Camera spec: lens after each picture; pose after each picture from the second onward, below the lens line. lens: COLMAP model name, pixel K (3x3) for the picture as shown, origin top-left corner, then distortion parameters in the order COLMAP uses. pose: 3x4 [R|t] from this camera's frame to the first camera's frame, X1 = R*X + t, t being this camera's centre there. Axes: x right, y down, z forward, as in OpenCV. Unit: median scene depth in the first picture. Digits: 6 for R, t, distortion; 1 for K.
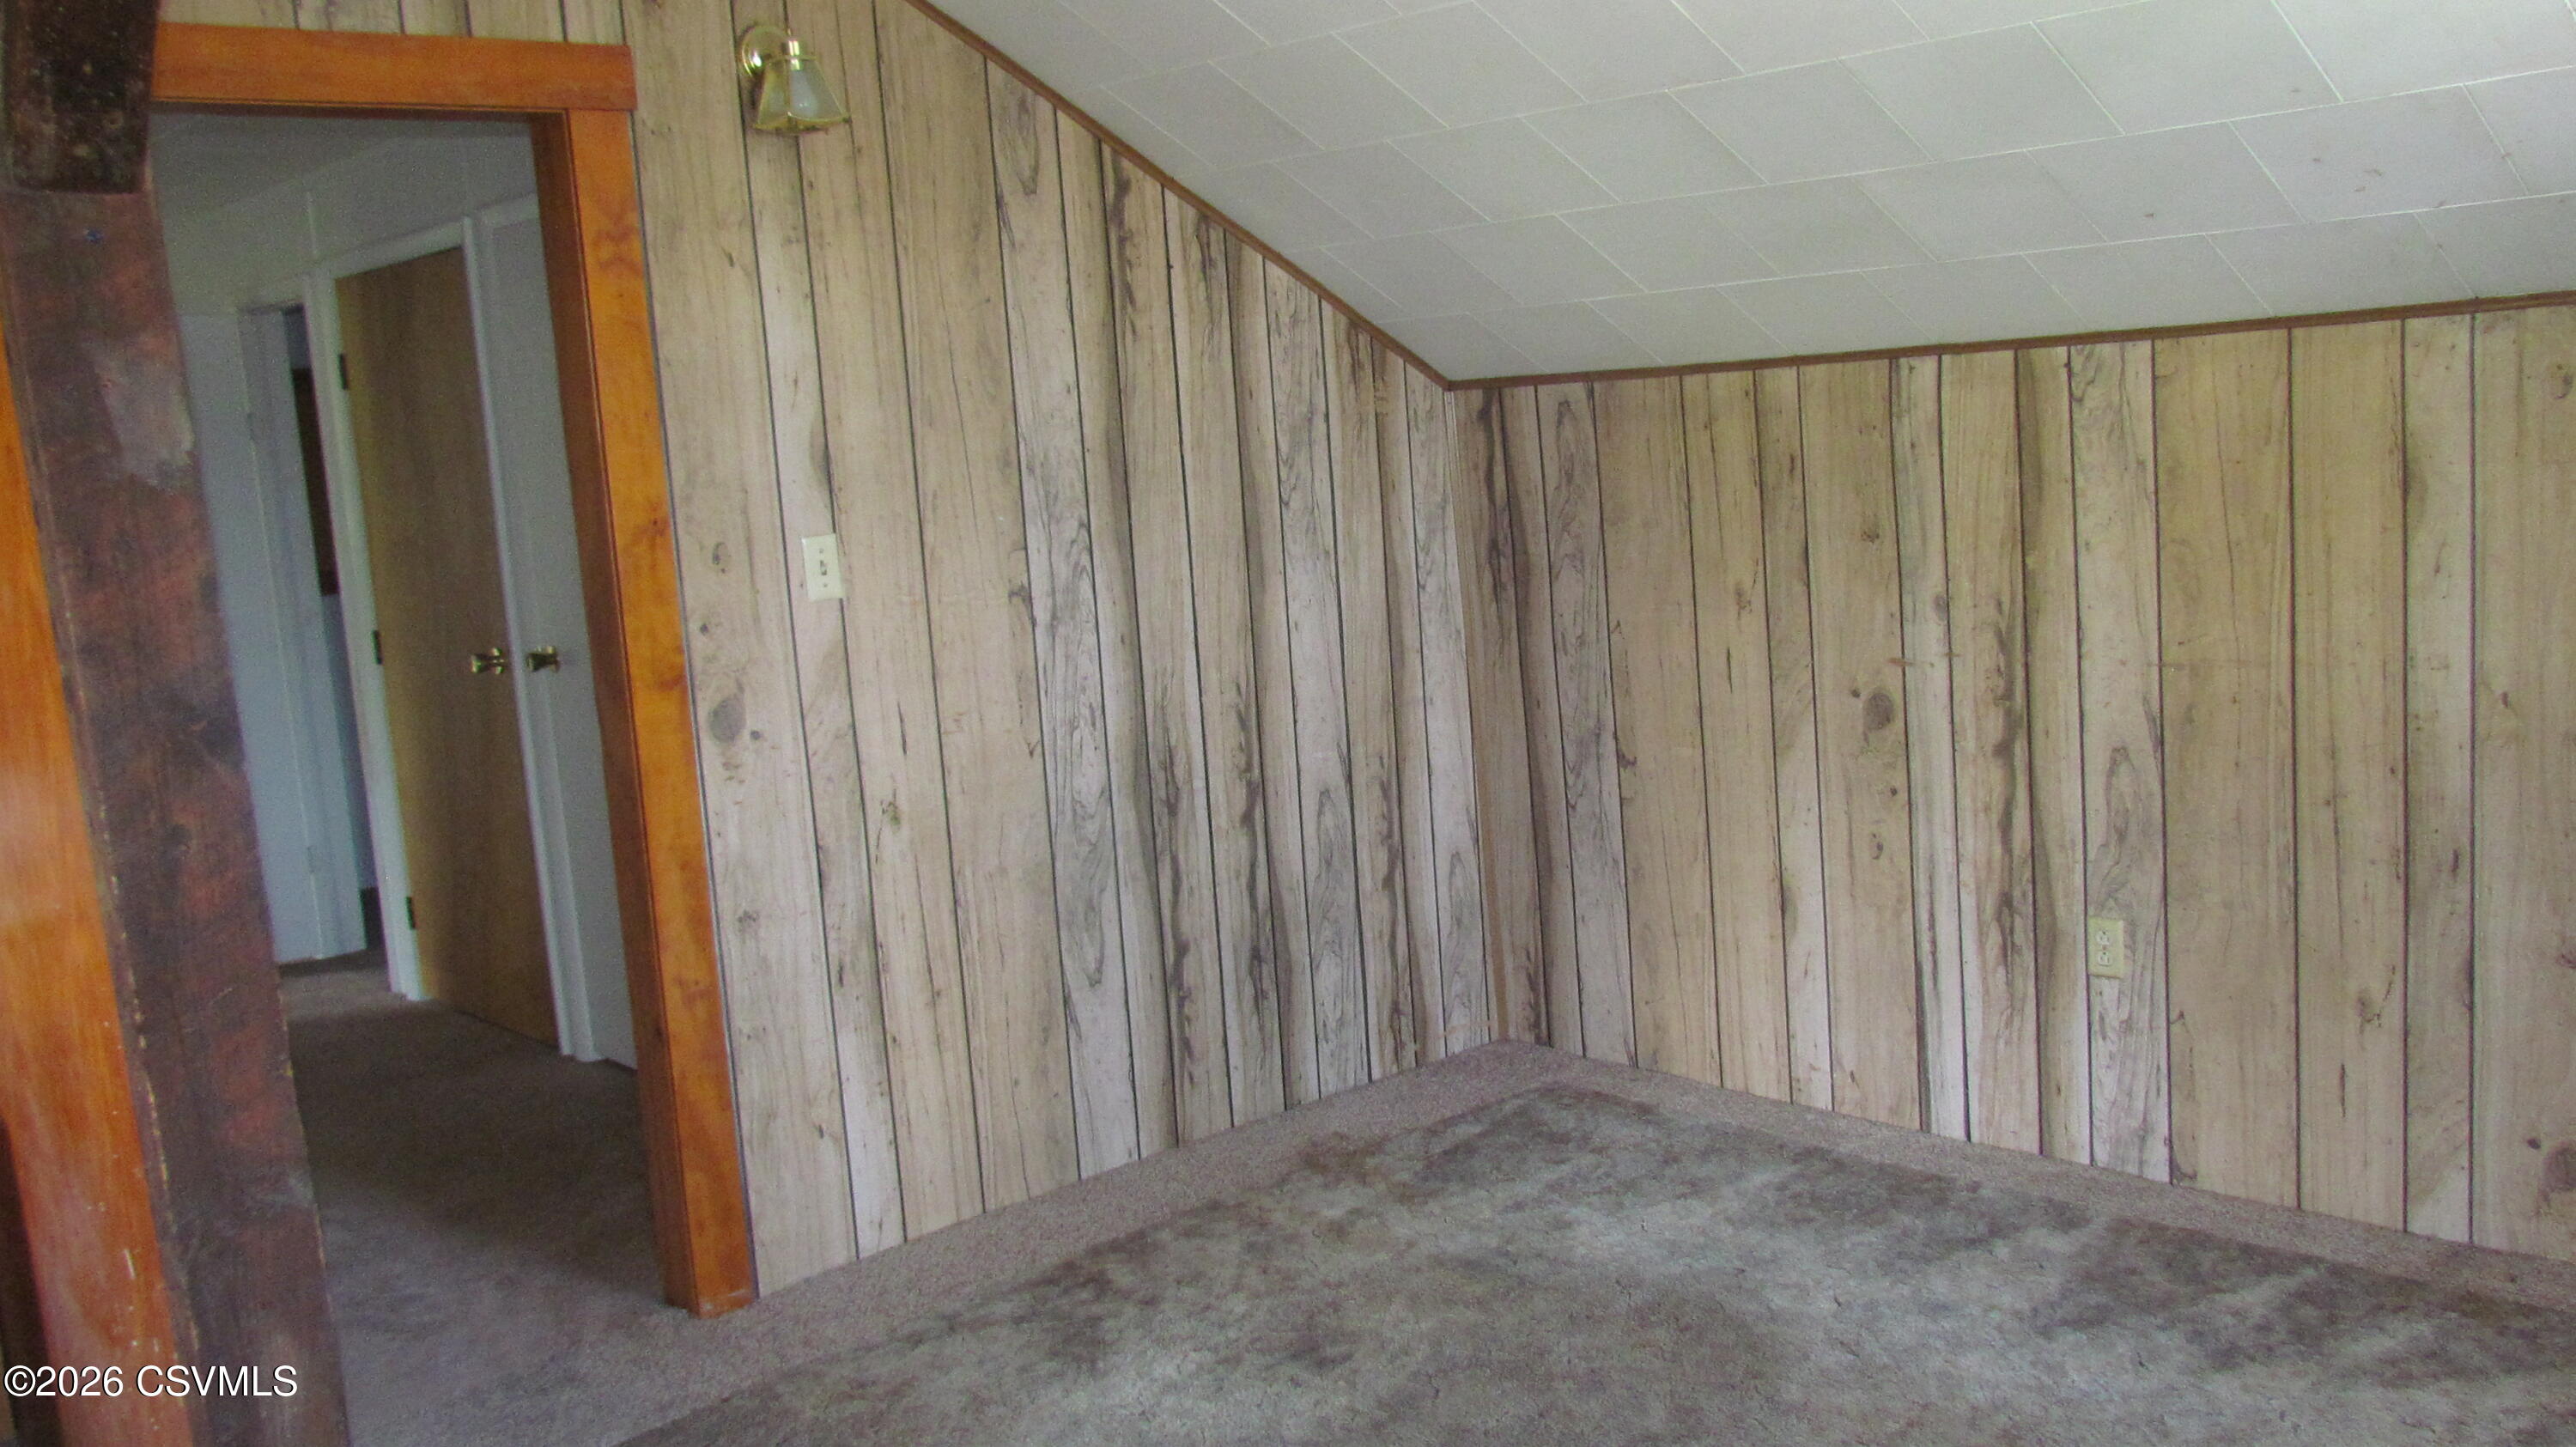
lens RADIAL K [[2144.3, 0, 1294.0], [0, 2144.3, 750.3], [0, 0, 1]] dist [-0.025135, 0.020104]
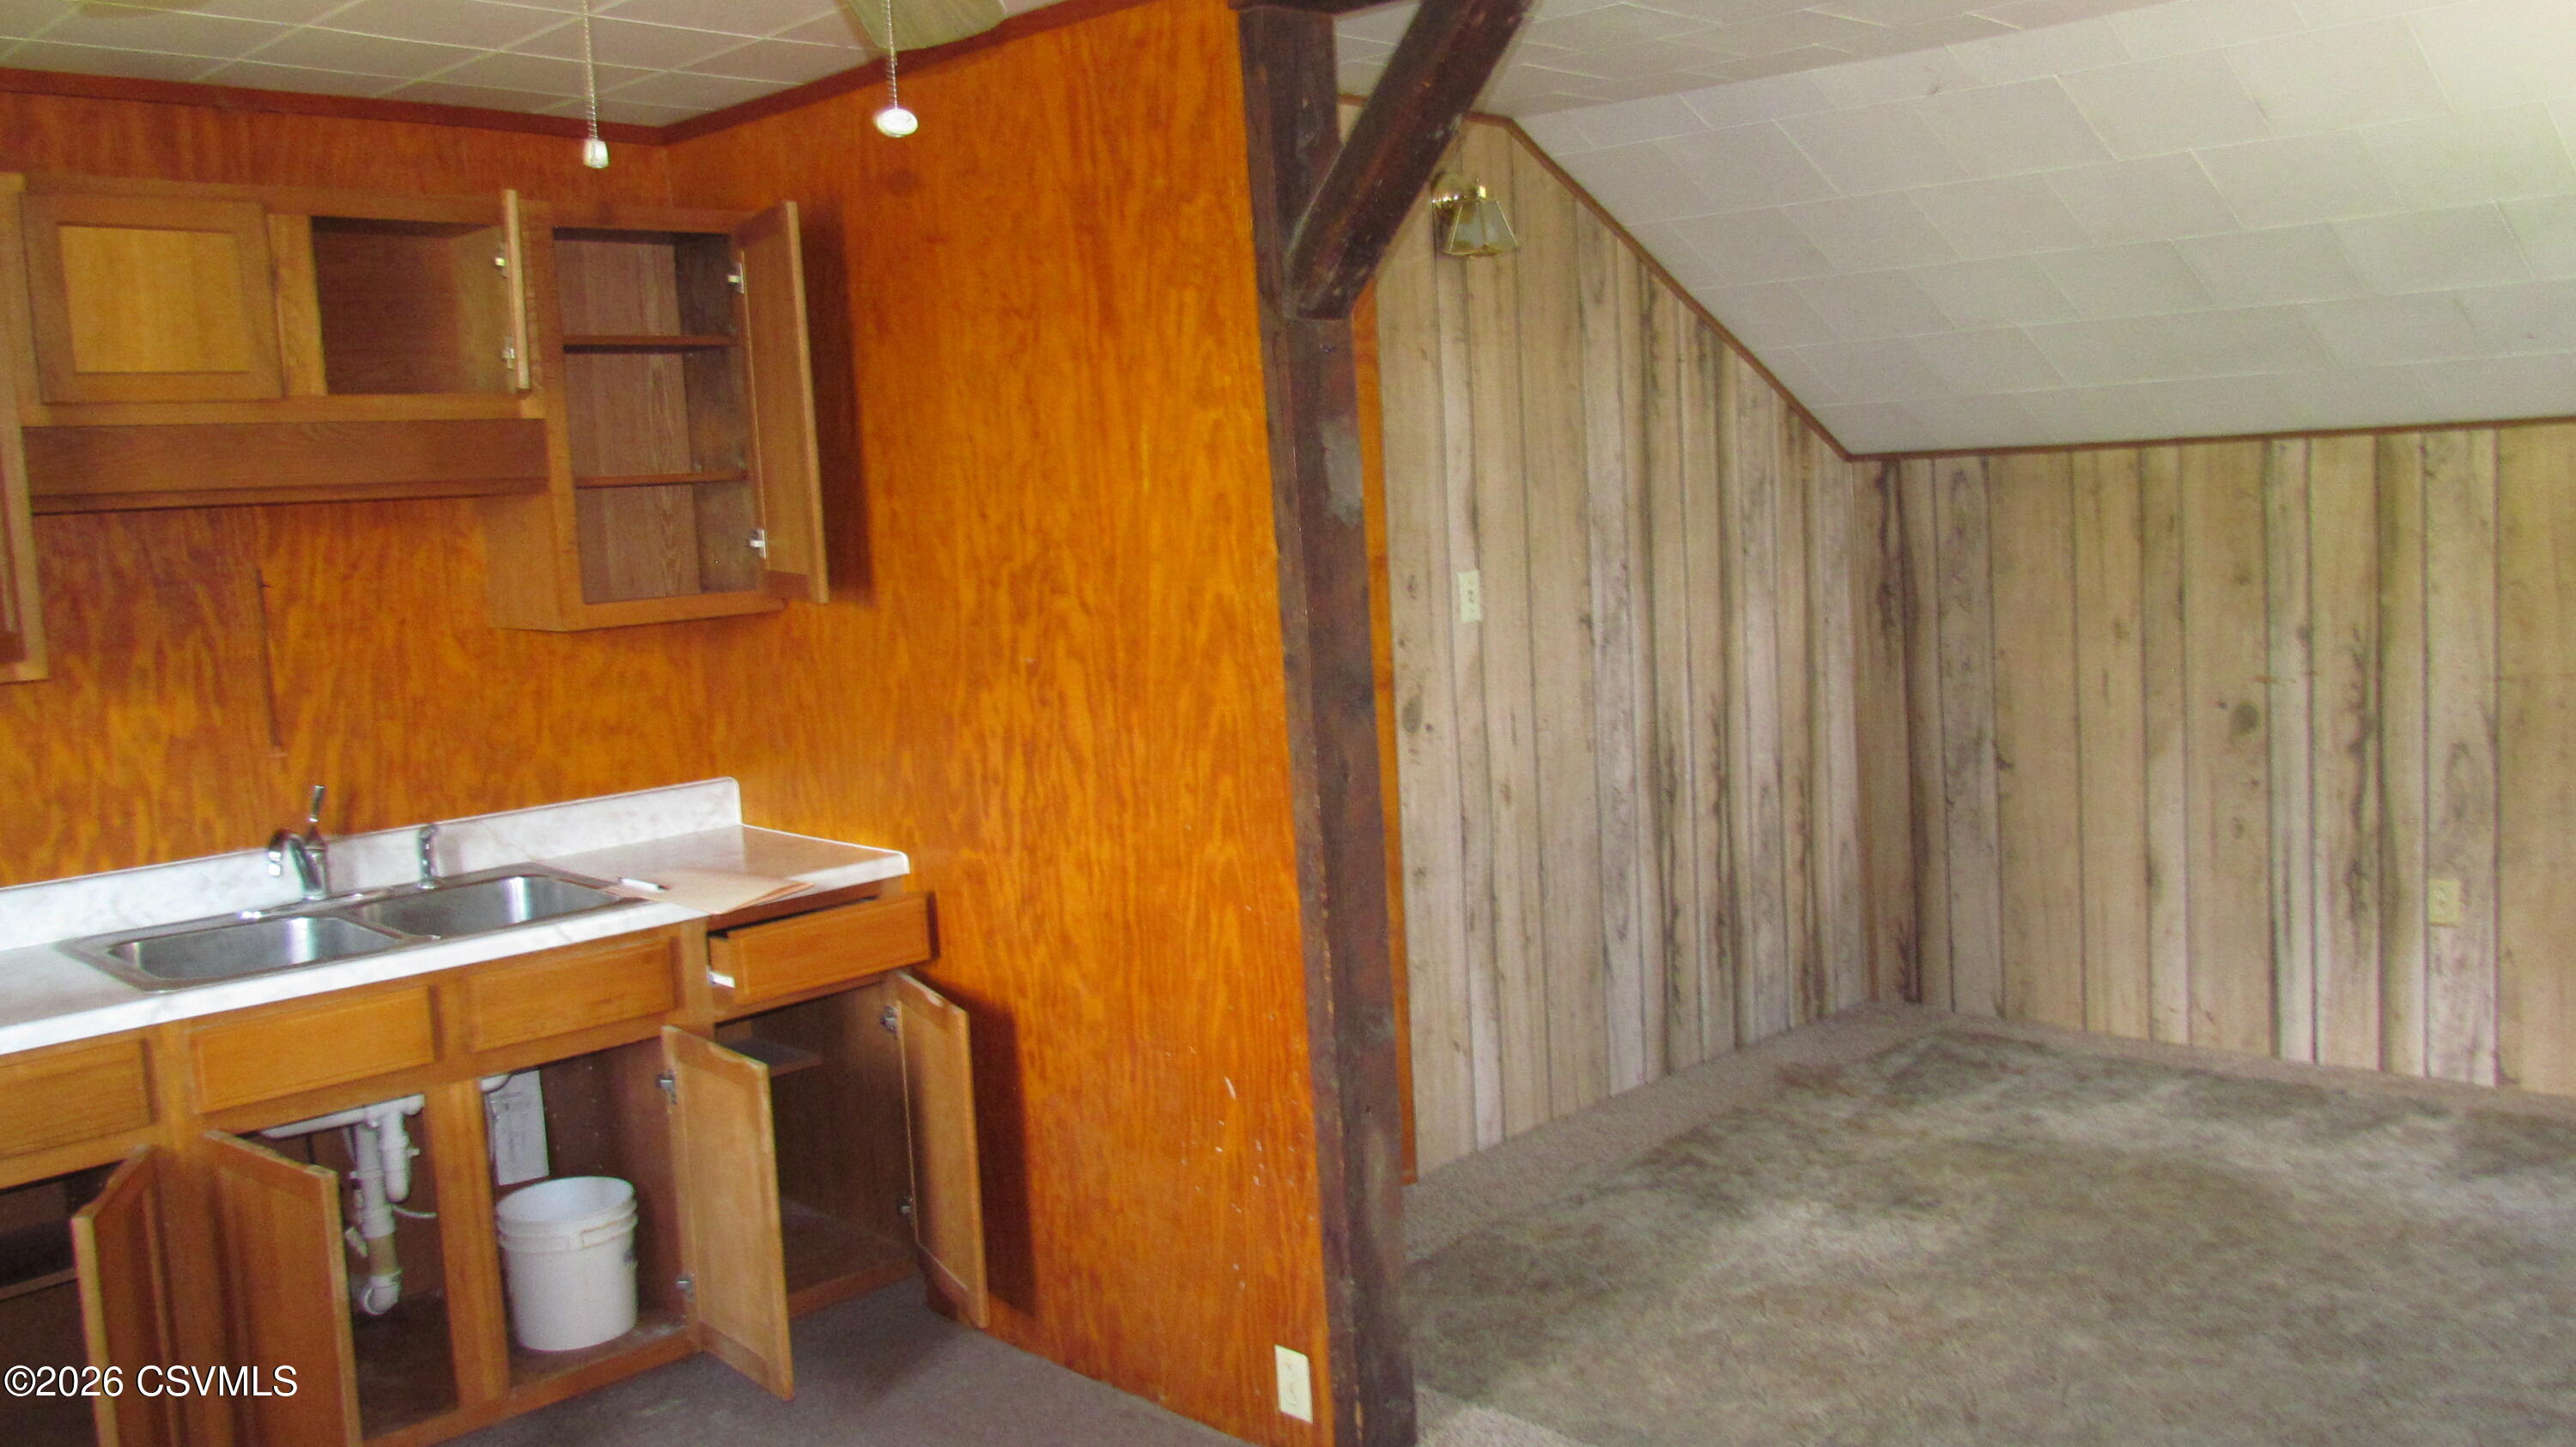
lens RADIAL K [[2144.3, 0, 1294.0], [0, 2144.3, 750.3], [0, 0, 1]] dist [-0.025135, 0.020104]
pose [[0.999180, 0.003717, 0.040329, -0.345960], [-0.002466, 0.999515, -0.031041, 0.041715], [-0.040425, 0.030916, 0.998704, -0.238524]]
